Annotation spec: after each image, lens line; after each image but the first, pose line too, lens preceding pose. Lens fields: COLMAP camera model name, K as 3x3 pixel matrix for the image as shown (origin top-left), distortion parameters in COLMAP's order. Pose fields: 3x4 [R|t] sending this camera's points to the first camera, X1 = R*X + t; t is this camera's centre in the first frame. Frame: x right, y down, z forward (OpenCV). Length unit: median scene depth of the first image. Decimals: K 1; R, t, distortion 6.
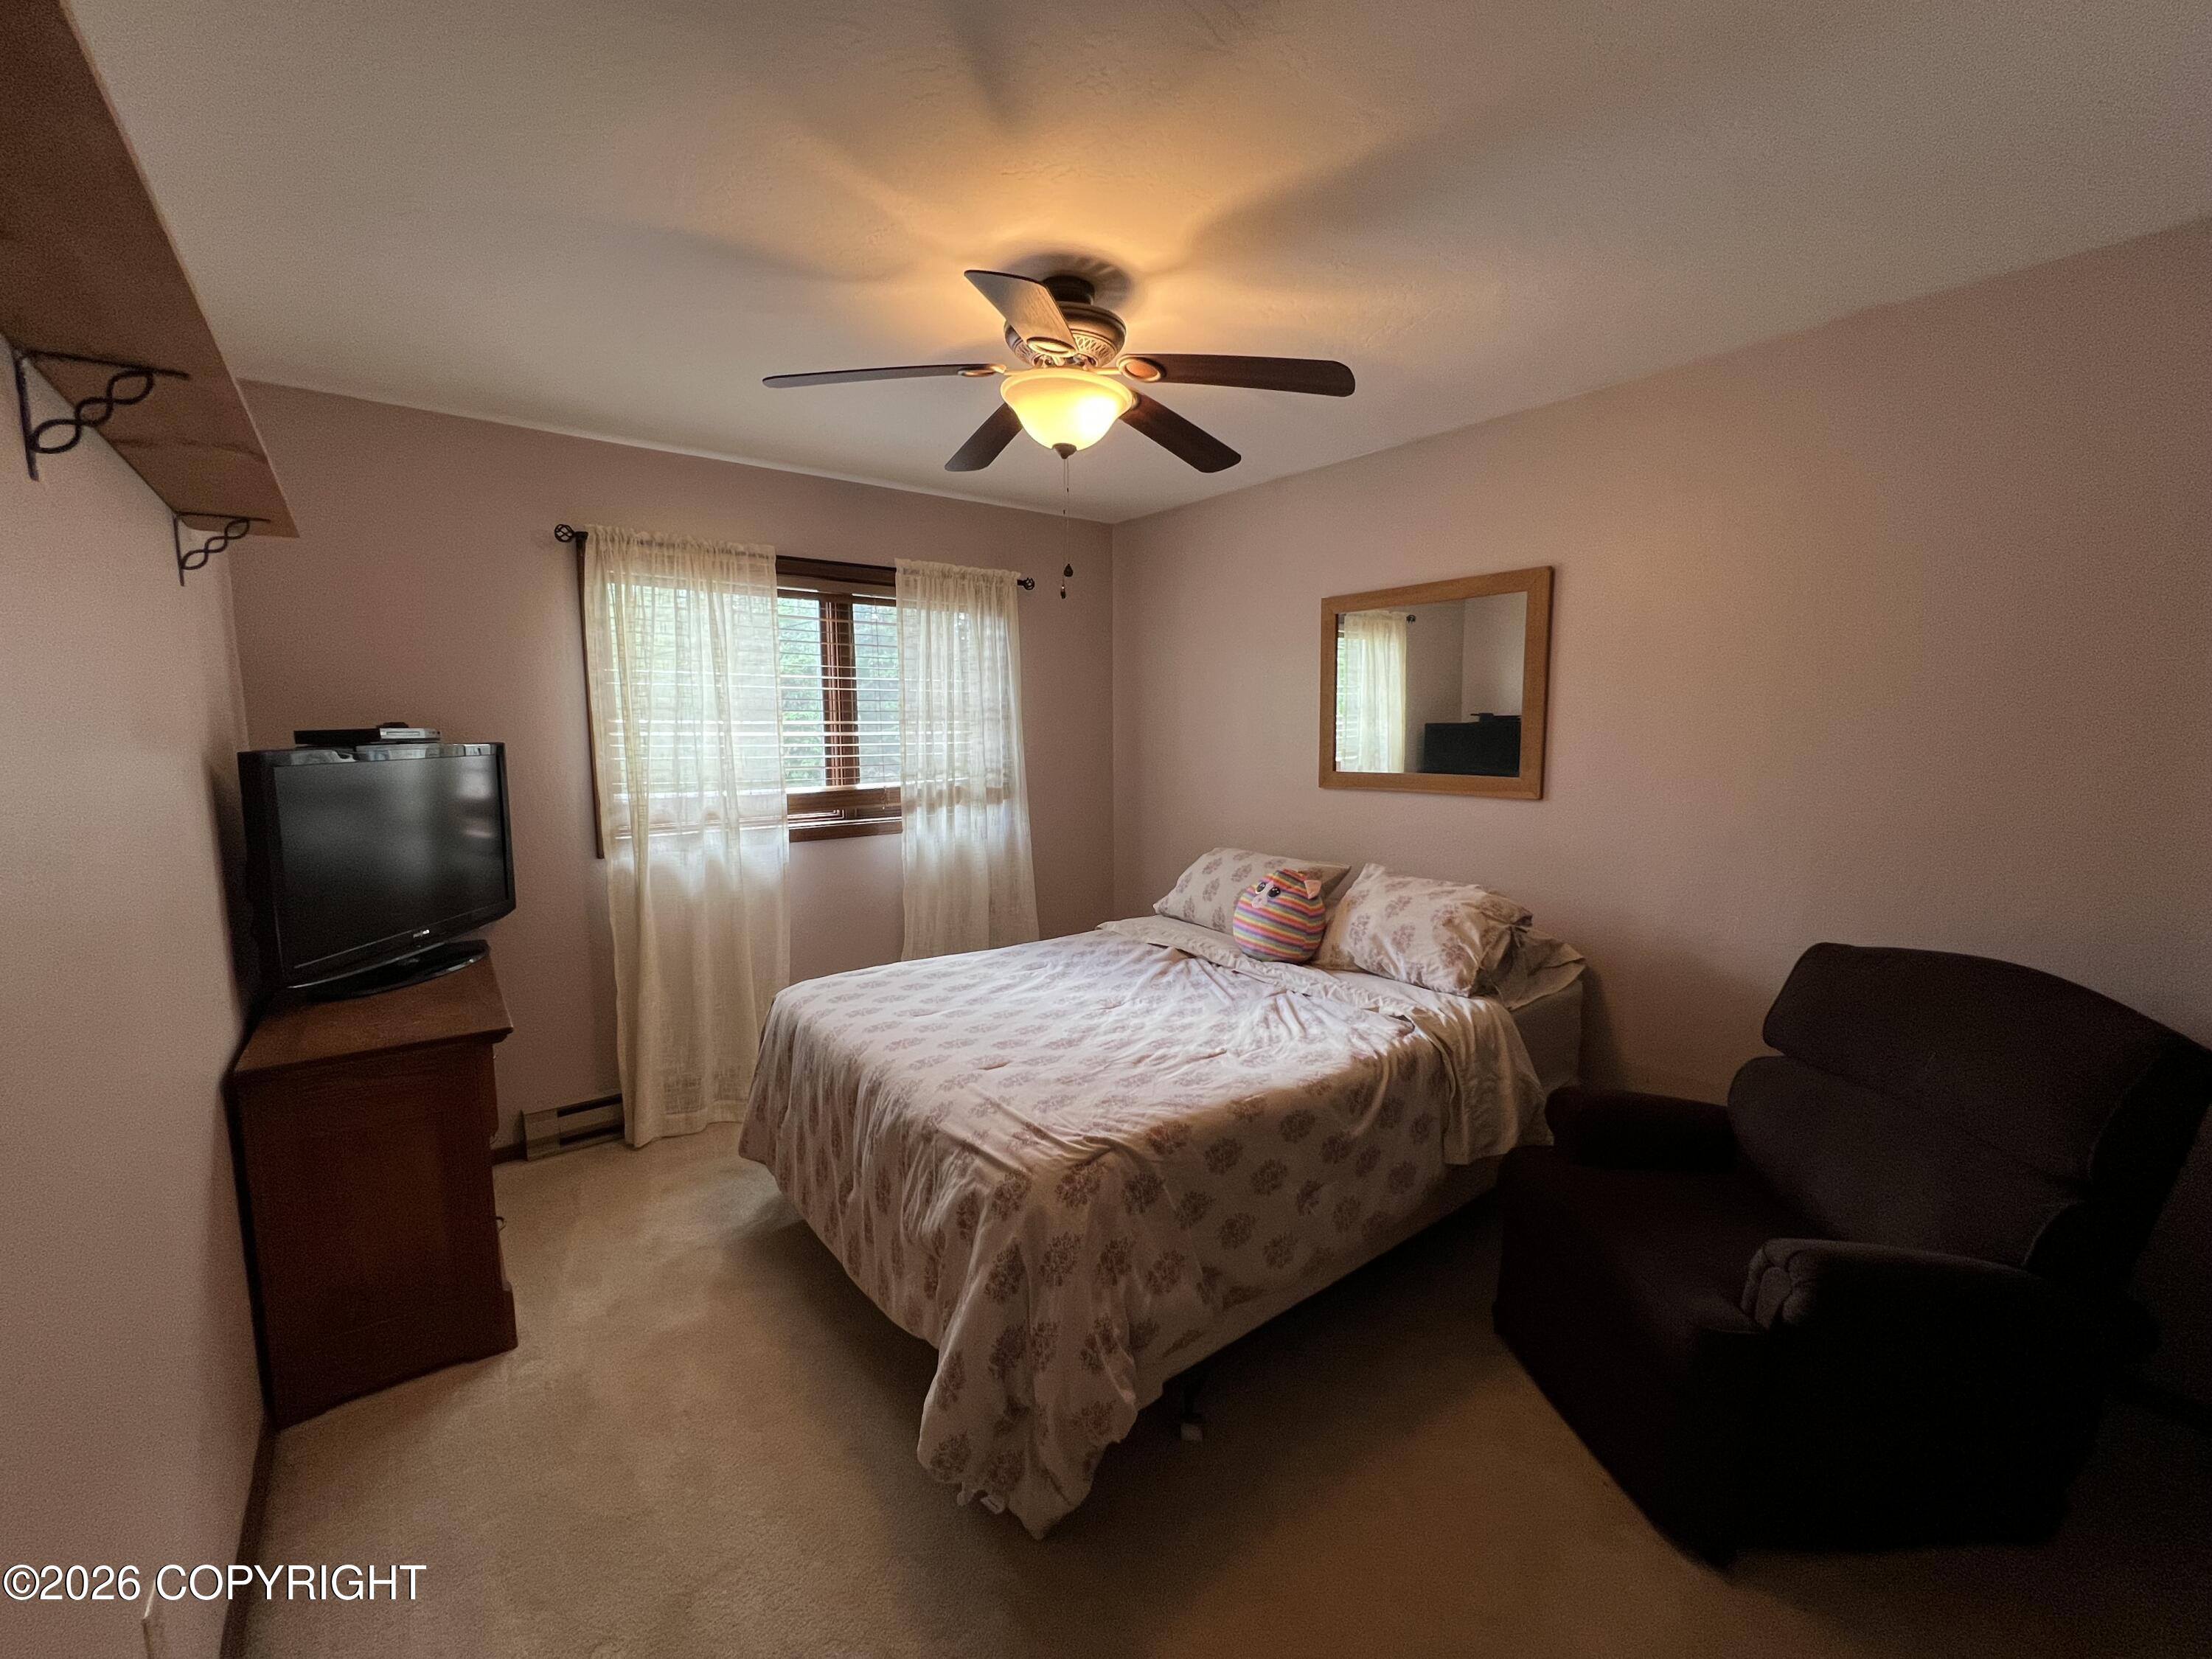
lens RADIAL K [[890.8, 0, 1113.1], [0, 890.8, 828.4], [0, 0, 1]] dist [0.000627, -0.000052]
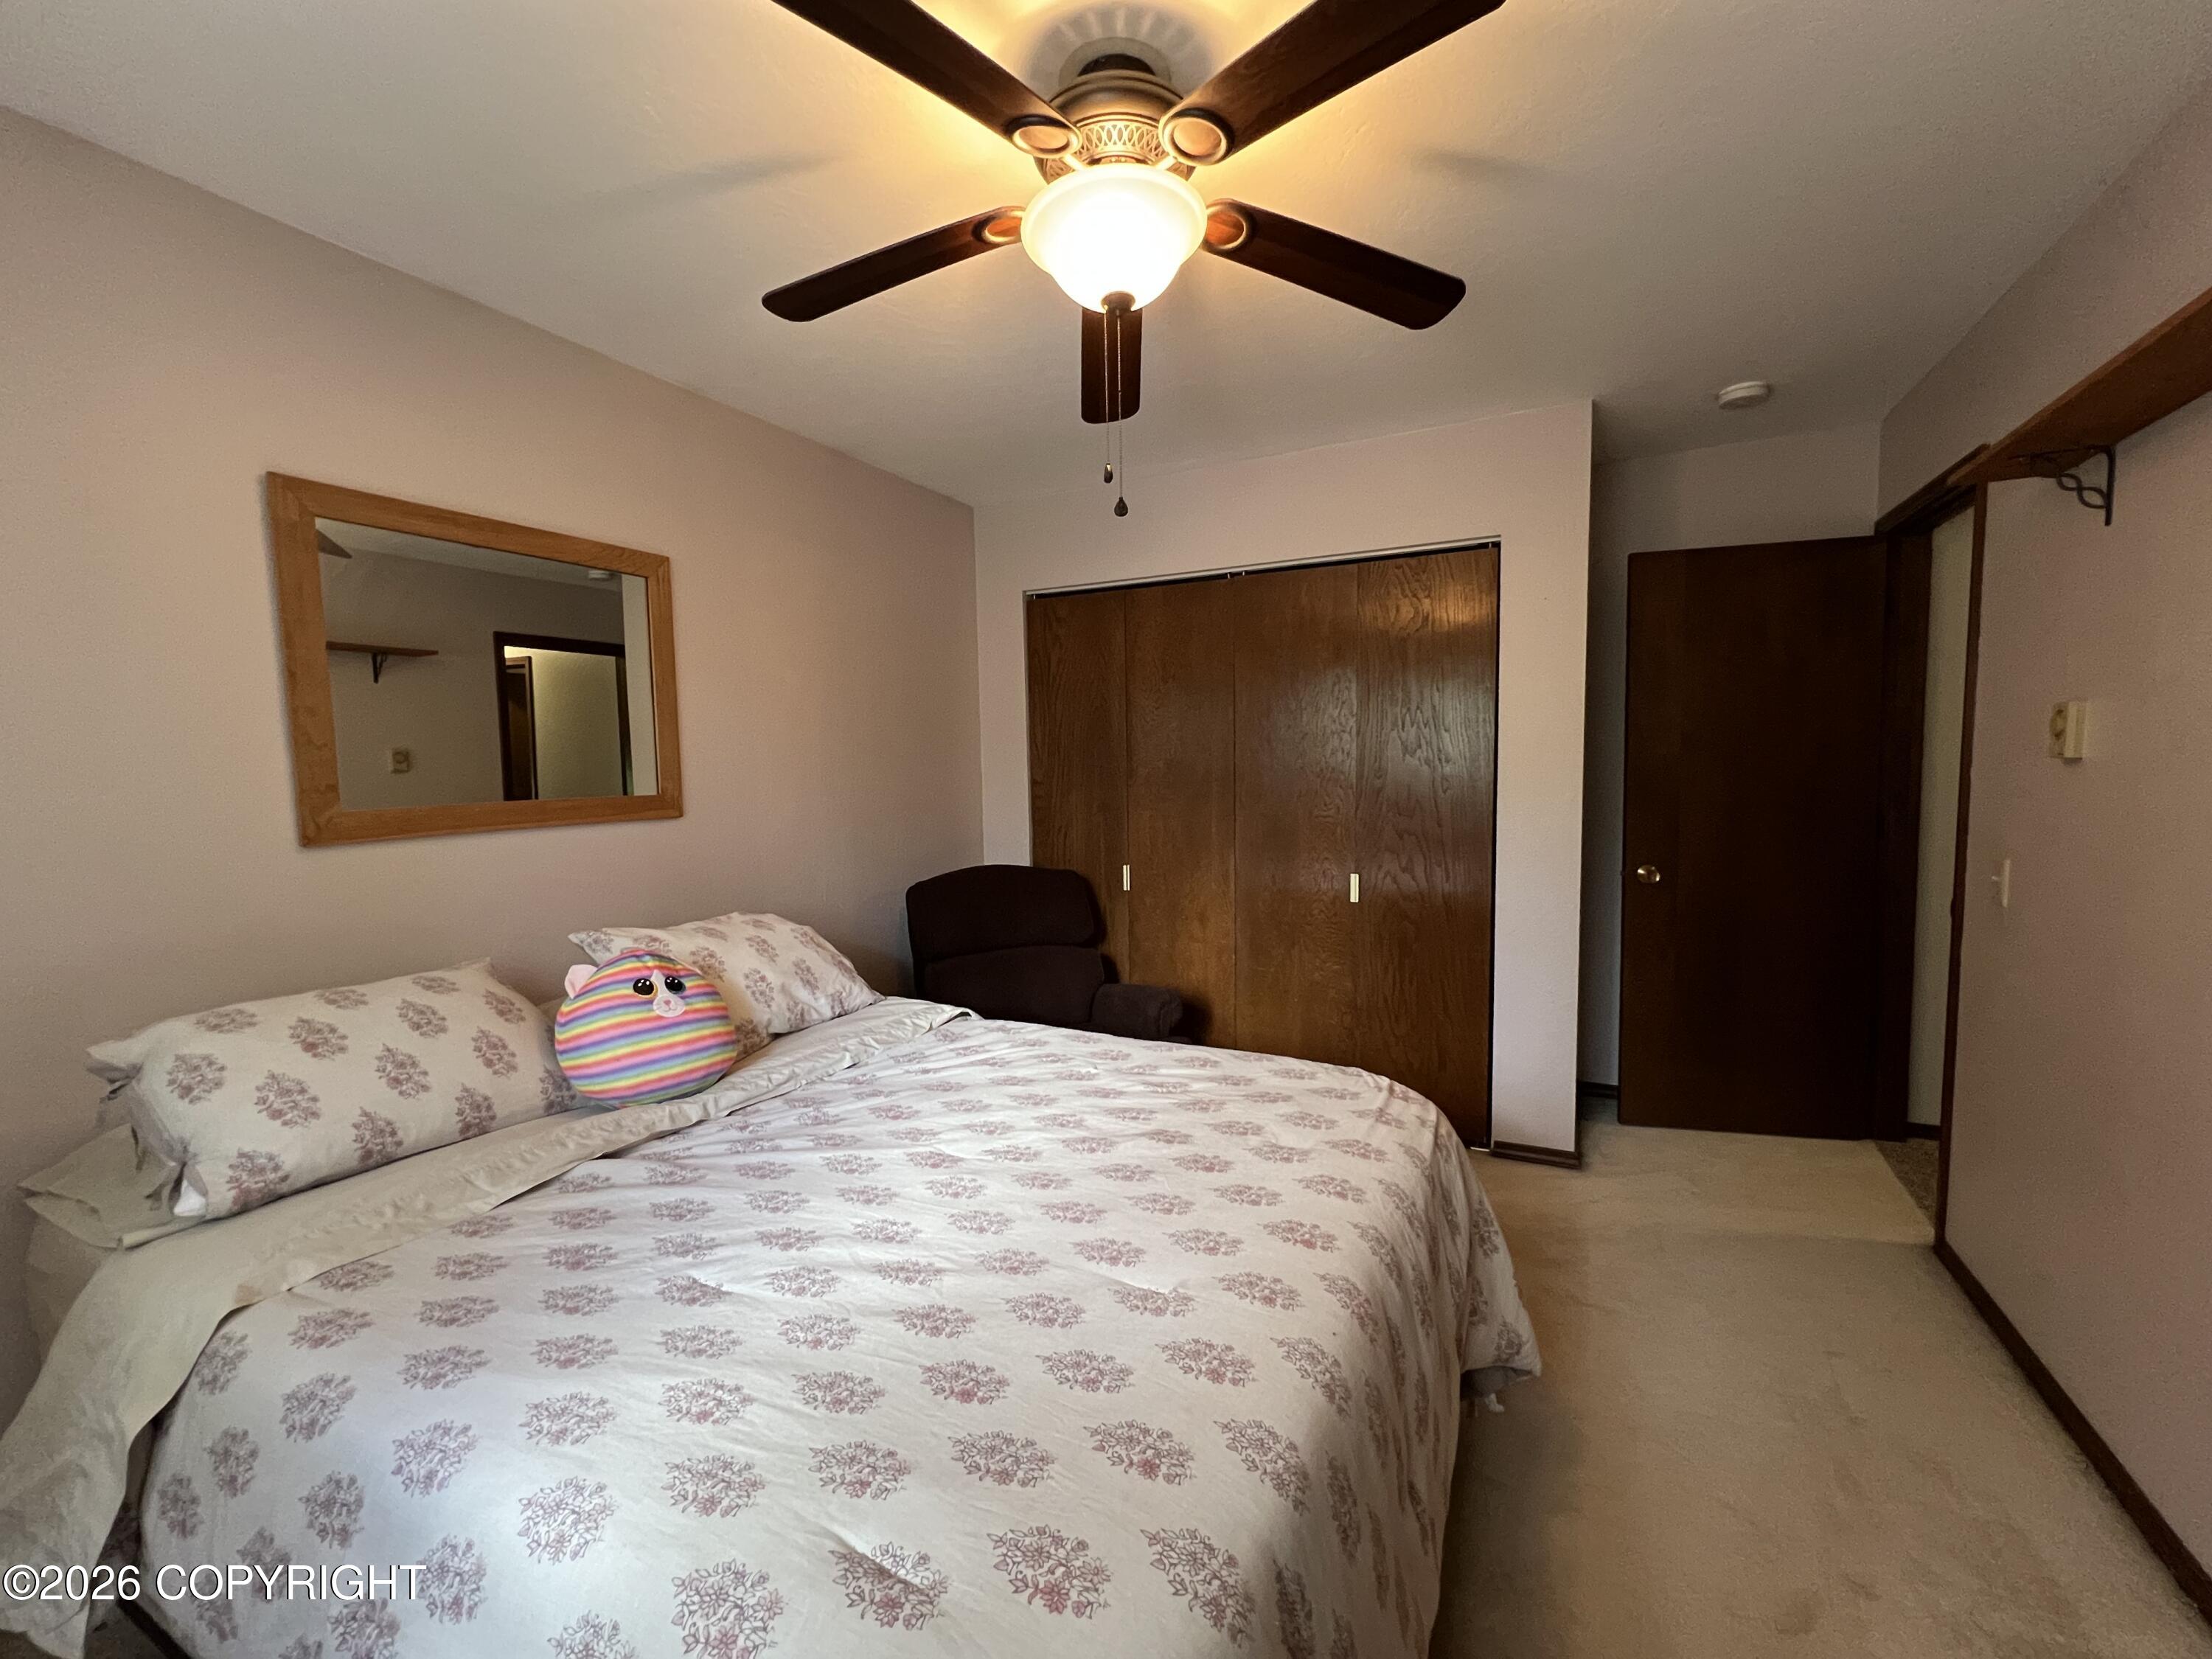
lens RADIAL K [[890.8, 0, 1113.1], [0, 890.8, 828.4], [0, 0, 1]] dist [0.000627, -0.000052]
pose [[-0.396502, -0.054000, 0.916444, -0.572783], [0.138484, 0.983327, 0.117857, -0.074499], [-0.907529, 0.173644, -0.382413, 1.073106]]
